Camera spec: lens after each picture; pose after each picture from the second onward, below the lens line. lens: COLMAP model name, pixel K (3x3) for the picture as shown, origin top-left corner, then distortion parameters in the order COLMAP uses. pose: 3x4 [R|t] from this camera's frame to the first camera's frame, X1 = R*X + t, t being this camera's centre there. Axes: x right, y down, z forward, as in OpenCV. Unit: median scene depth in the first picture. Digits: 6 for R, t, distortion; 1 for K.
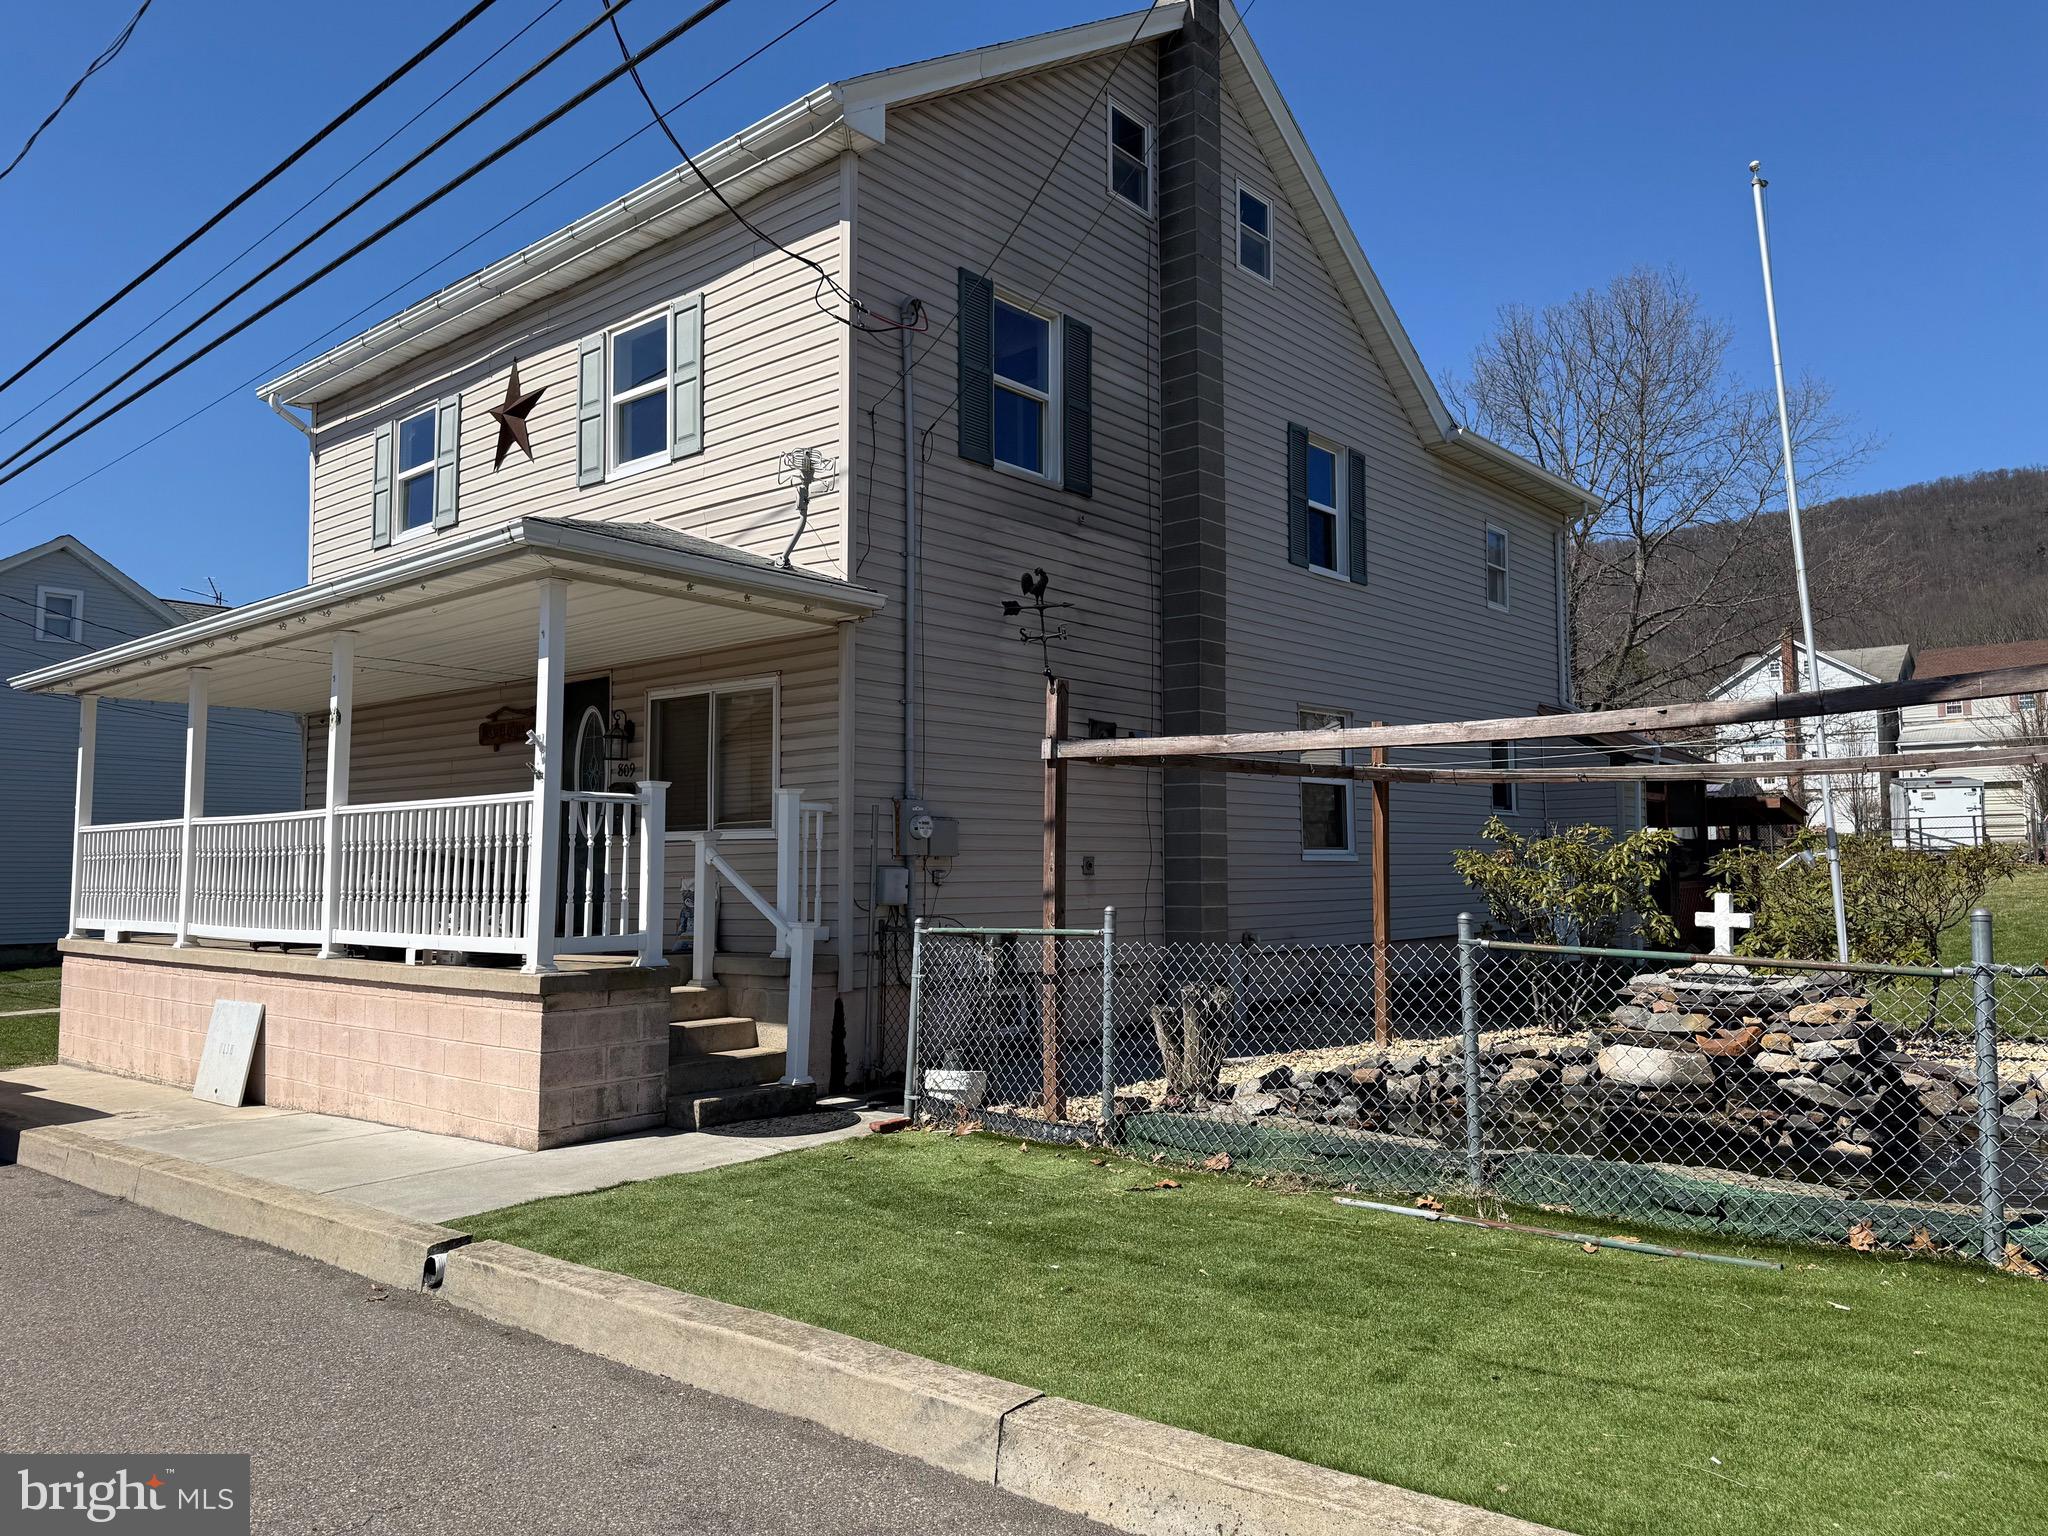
lens RADIAL K [[1412.6, 0, 1005.1], [0, 1412.6, 761.9], [0, 0, 1]] dist [0.001340, -0.013955]
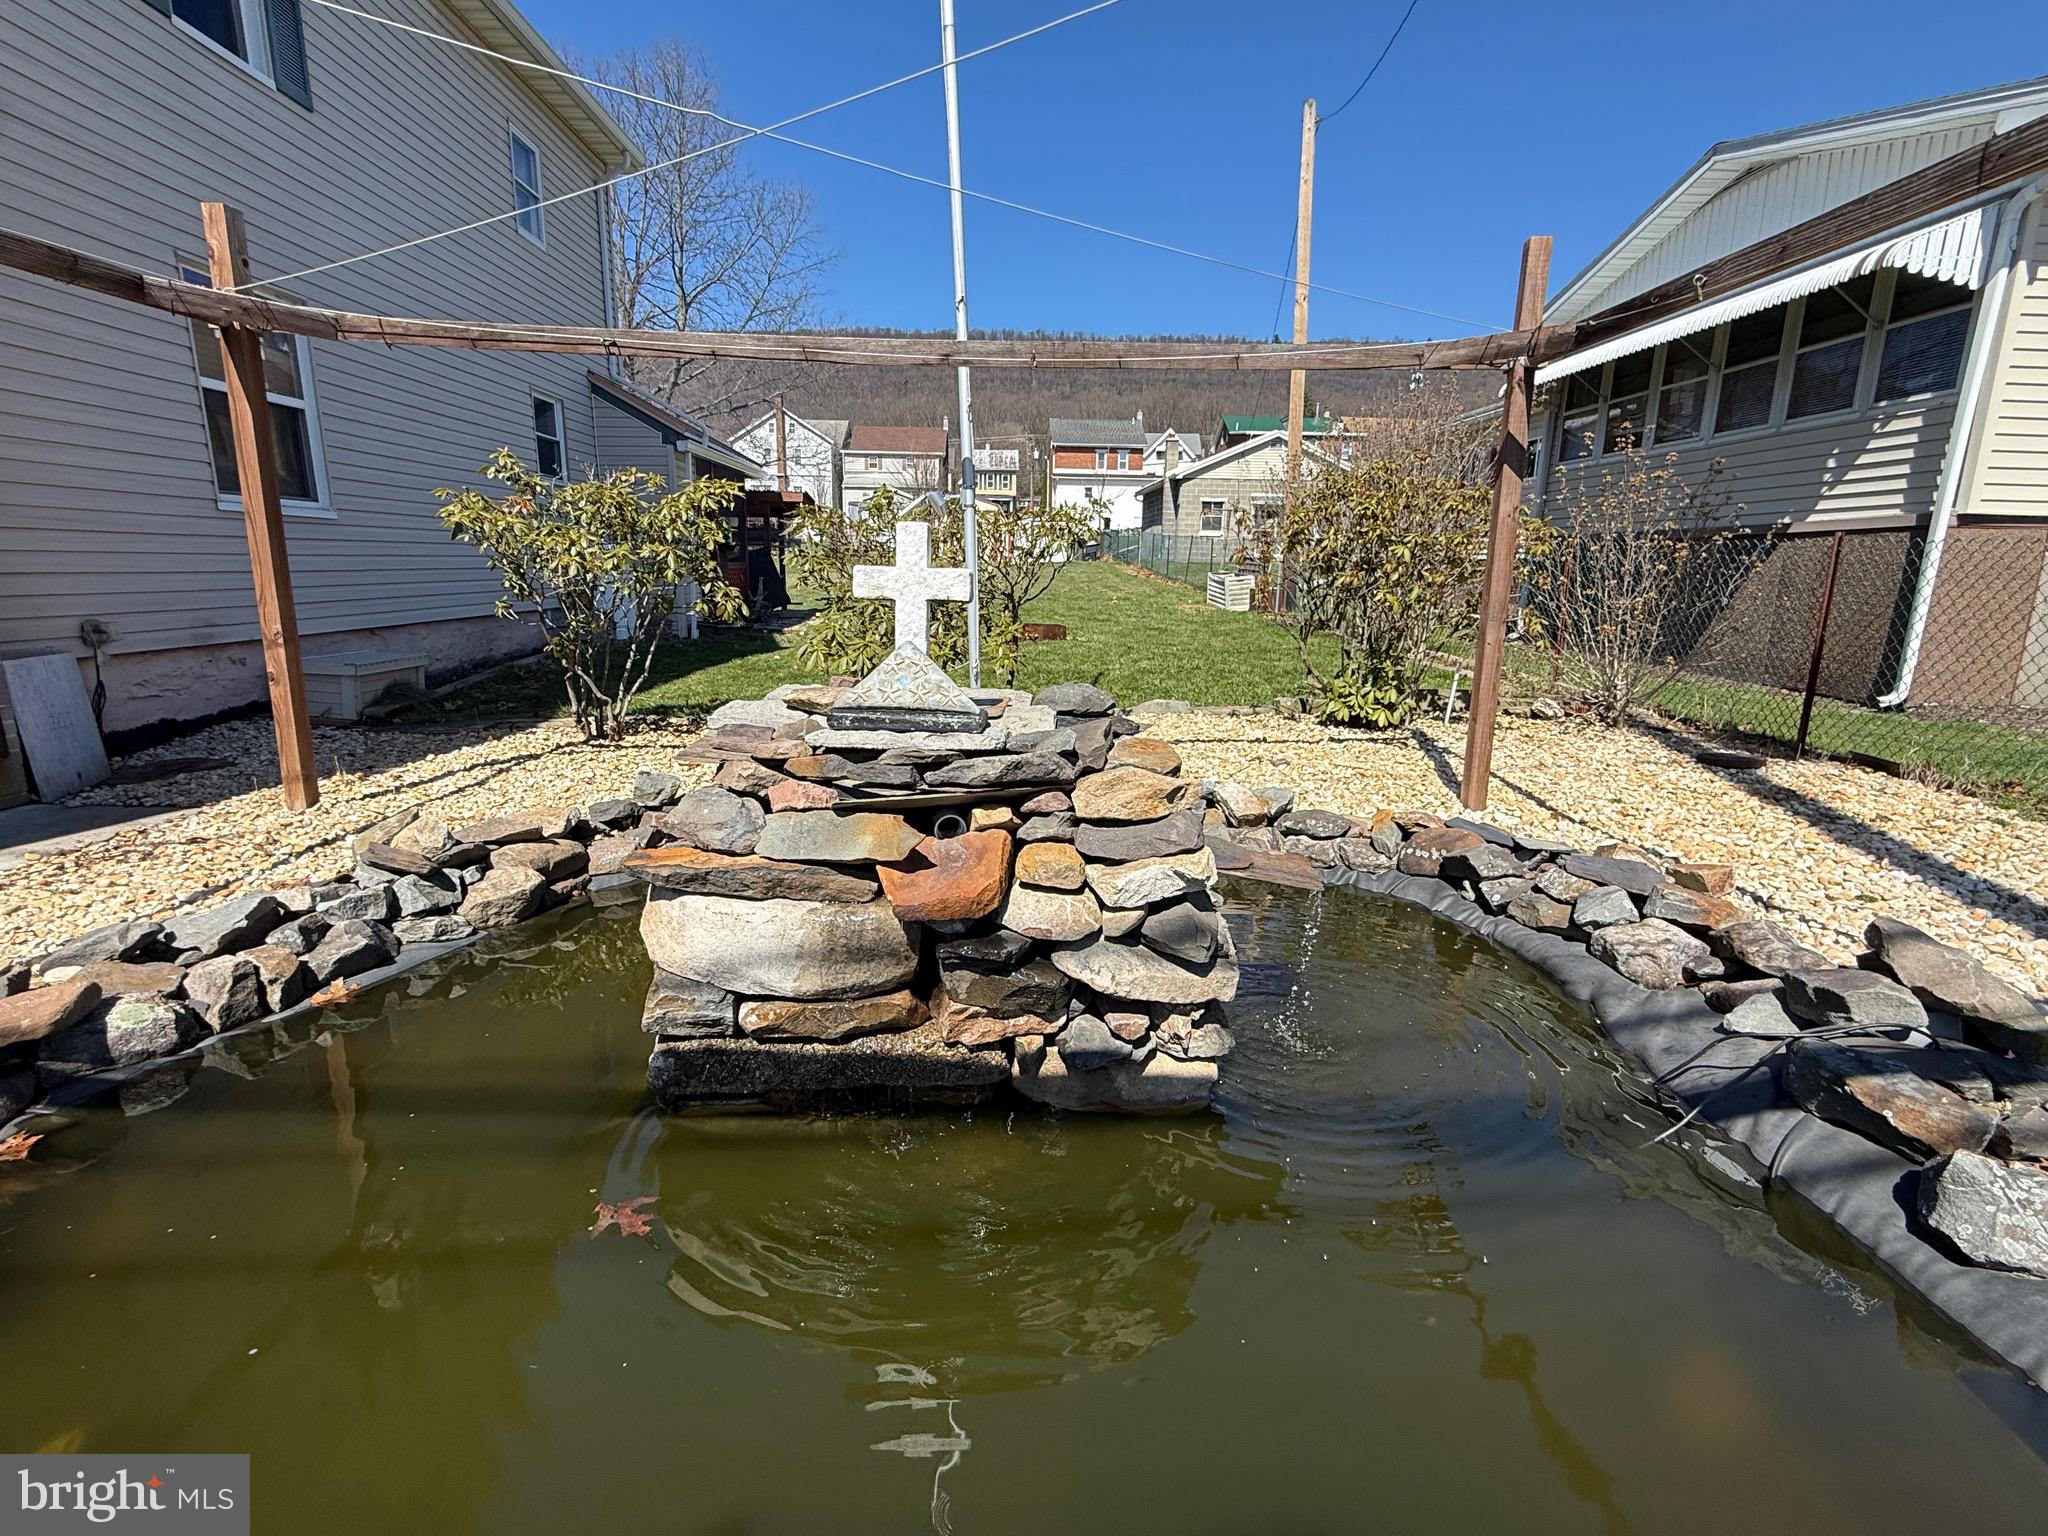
lens RADIAL K [[930.7, 0, 1015.5], [0, 930.7, 766.0], [0, 0, 1]] dist [0.001047, -0.001581]
pose [[0.727933, -0.128547, 0.673490, 0.272403], [-0.068689, 0.963654, 0.258172, 0.074574], [-0.682199, -0.234194, 0.692645, 0.633186]]
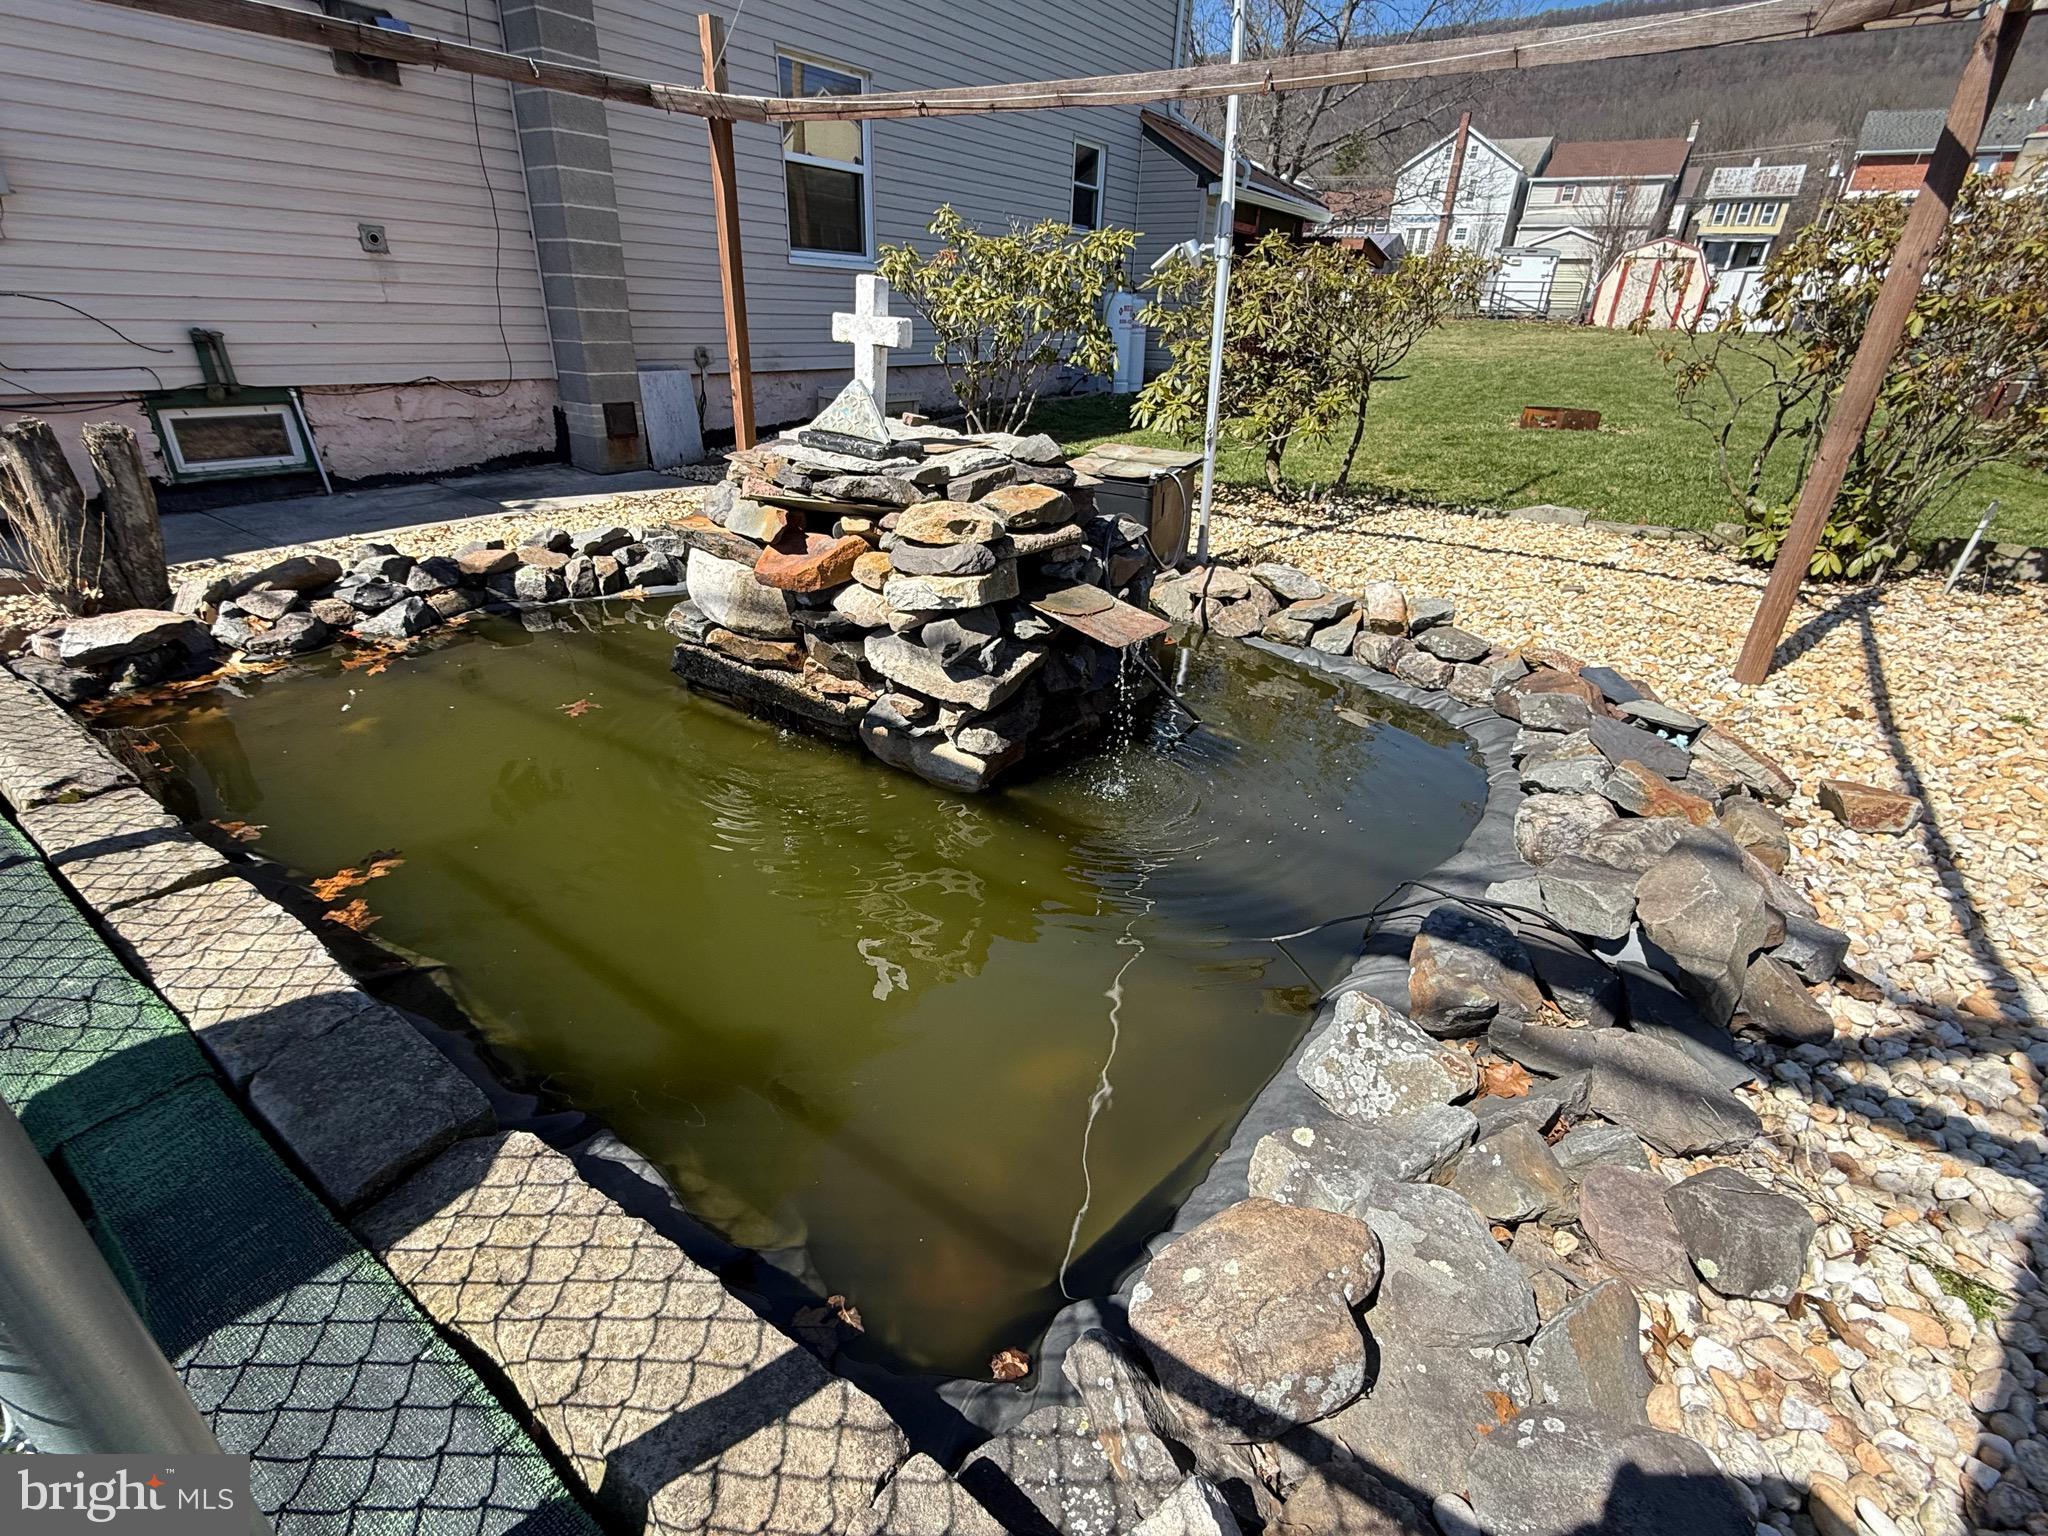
lens RADIAL K [[930.7, 0, 1016.4], [0, 930.7, 763.8], [0, 0, 1]] dist [0.001047, -0.001581]
pose [[0.991674, -0.014662, 0.127937, 0.429895], [-0.052400, 0.861582, 0.504907, 0.059804], [-0.117631, -0.507407, 0.853640, 0.498713]]
